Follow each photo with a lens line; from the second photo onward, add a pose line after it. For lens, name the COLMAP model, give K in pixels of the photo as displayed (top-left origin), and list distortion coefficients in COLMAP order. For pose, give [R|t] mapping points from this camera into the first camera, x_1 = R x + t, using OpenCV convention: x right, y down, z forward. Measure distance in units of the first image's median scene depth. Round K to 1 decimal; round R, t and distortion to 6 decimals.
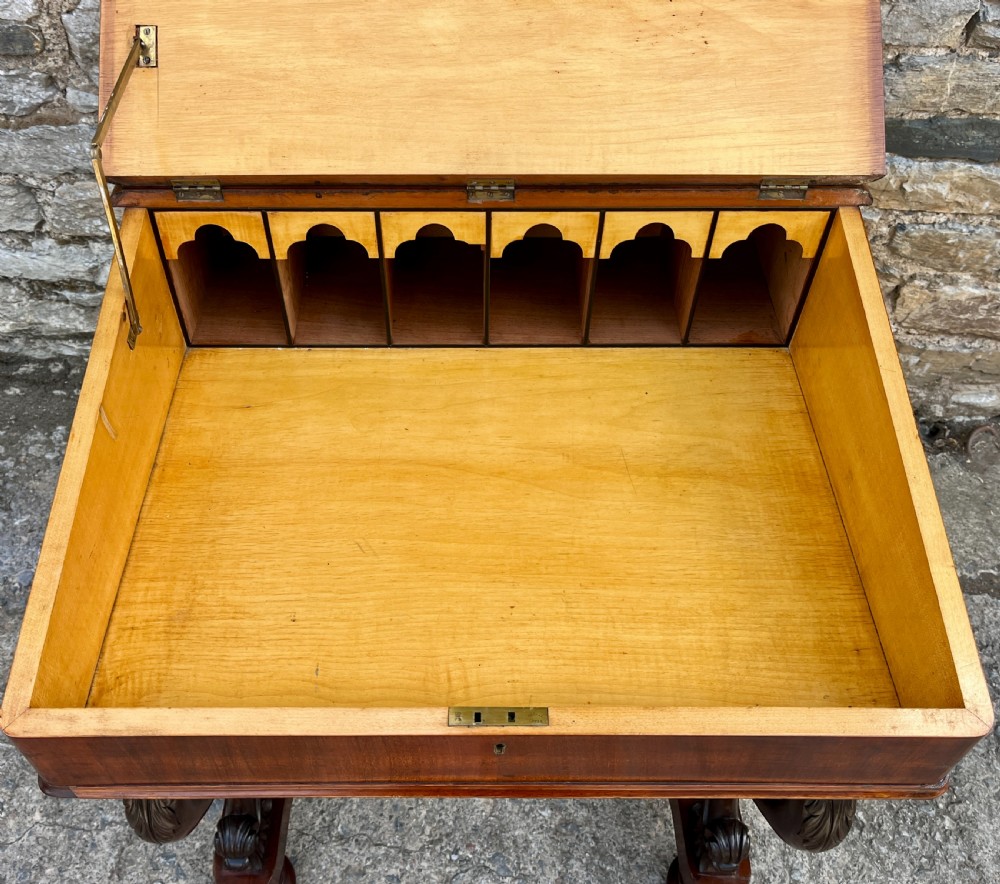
lens RADIAL K [[950.0, 0, 473.0], [0, 950.0, 425.7], [0, 0, 1]] dist [0.067205, -0.094748]
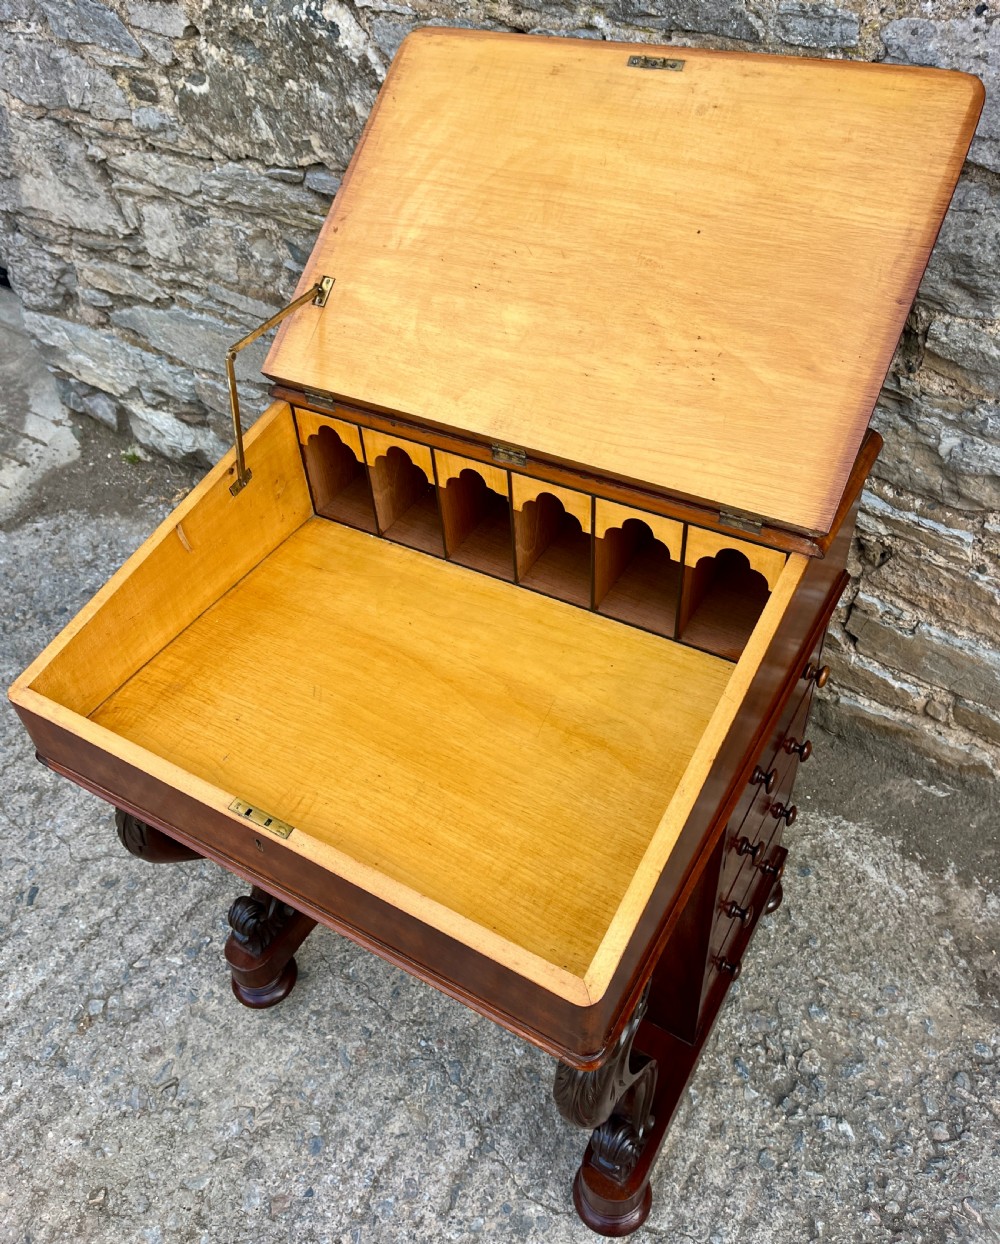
lens RADIAL K [[1007.2, 0, 492.5], [0, 1007.2, 575.4], [0, 0, 1]] dist [0.086188, -0.134635]
pose [[0.854219, 0.301858, -0.423311, 0.377341], [-0.344575, 0.938394, -0.026177, -0.038830], [0.389331, 0.168224, 0.905606, -0.091981]]
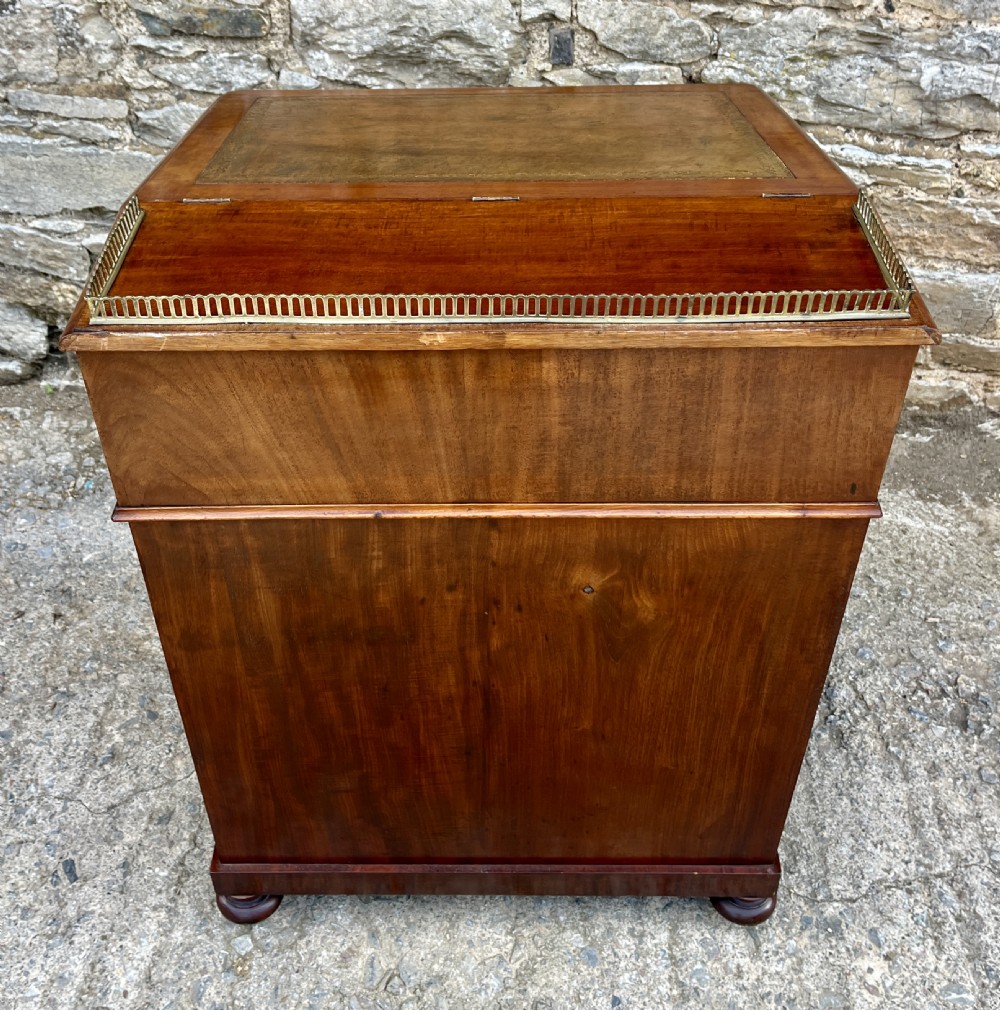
lens RADIAL K [[1178.0, 0, 464.9], [0, 1178.0, 434.0], [0, 0, 1]] dist [0.009443, 0.016094]
pose [[0.996816, 0.031415, -0.073285, -0.110940], [-0.042568, 0.986843, -0.155978, 0.264434], [0.067420, 0.158601, 0.985038, -0.243073]]
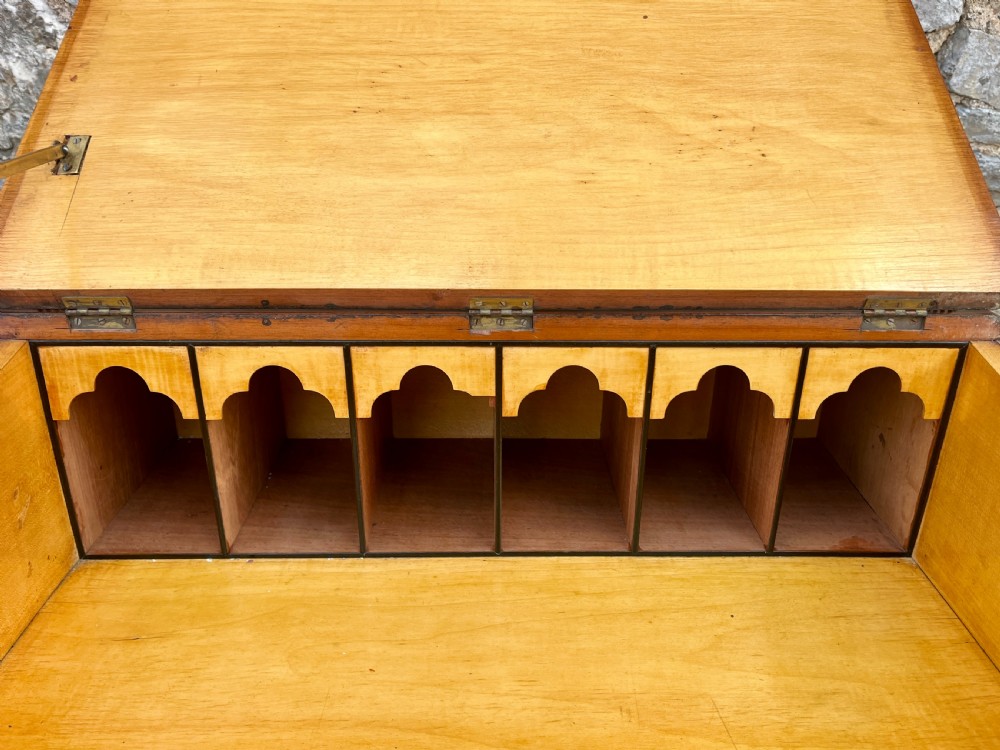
lens RADIAL K [[777.9, 0, 507.5], [0, 777.9, 376.5], [0, 0, 1]] dist [0.059209, -0.097543]
pose [[0.999874, 0.000338, 0.015891, 0.008856], [0.006432, 0.905675, -0.423924, 0.033832], [-0.014535, 0.423972, 0.905558, 0.302398]]
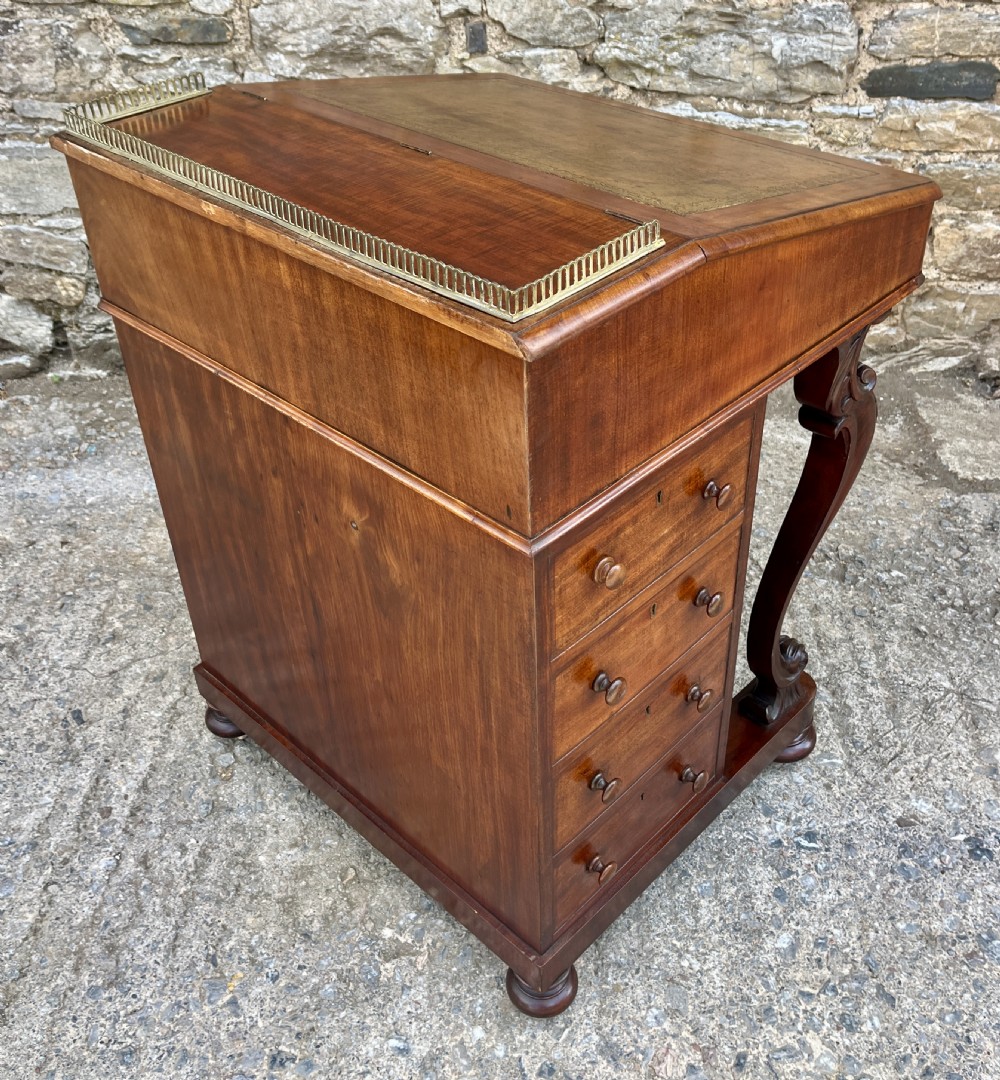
lens RADIAL K [[1152.5, 0, 496.9], [0, 1152.5, 479.9], [0, 0, 1]] dist [-0.000250, 0.041503]
pose [[0.998331, -0.020300, -0.054075, -0.012676], [0.007149, 0.972434, -0.233068, 0.572095], [0.057316, 0.232292, 0.970956, -0.375561]]
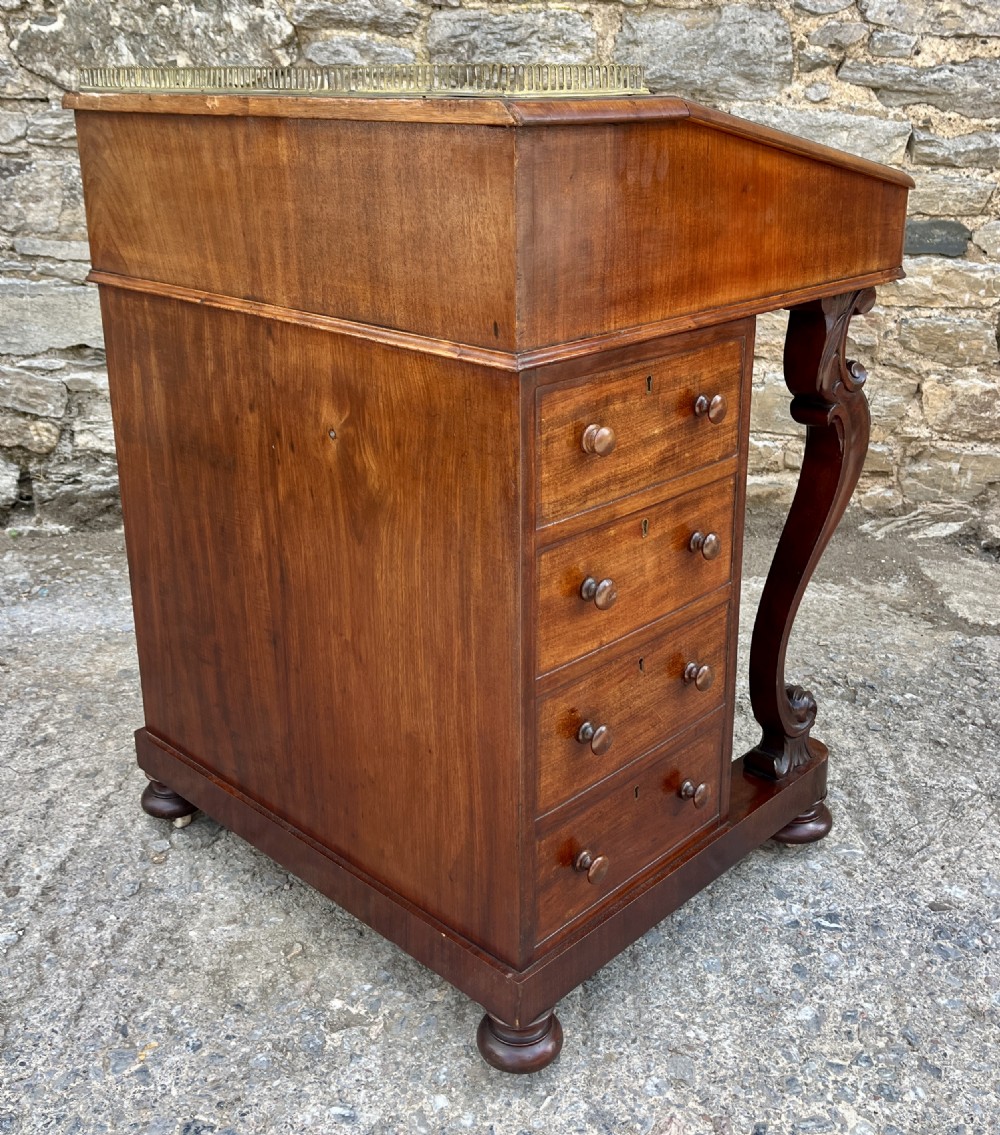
lens RADIAL K [[1229.3, 0, 519.8], [0, 1229.3, 475.9], [0, 0, 1]] dist [0.014608, 0.009944]
pose [[0.999789, -0.009267, -0.018353, -0.016551], [-0.001675, 0.852972, -0.521954, 0.886701], [0.020492, 0.521874, 0.852776, -0.271464]]
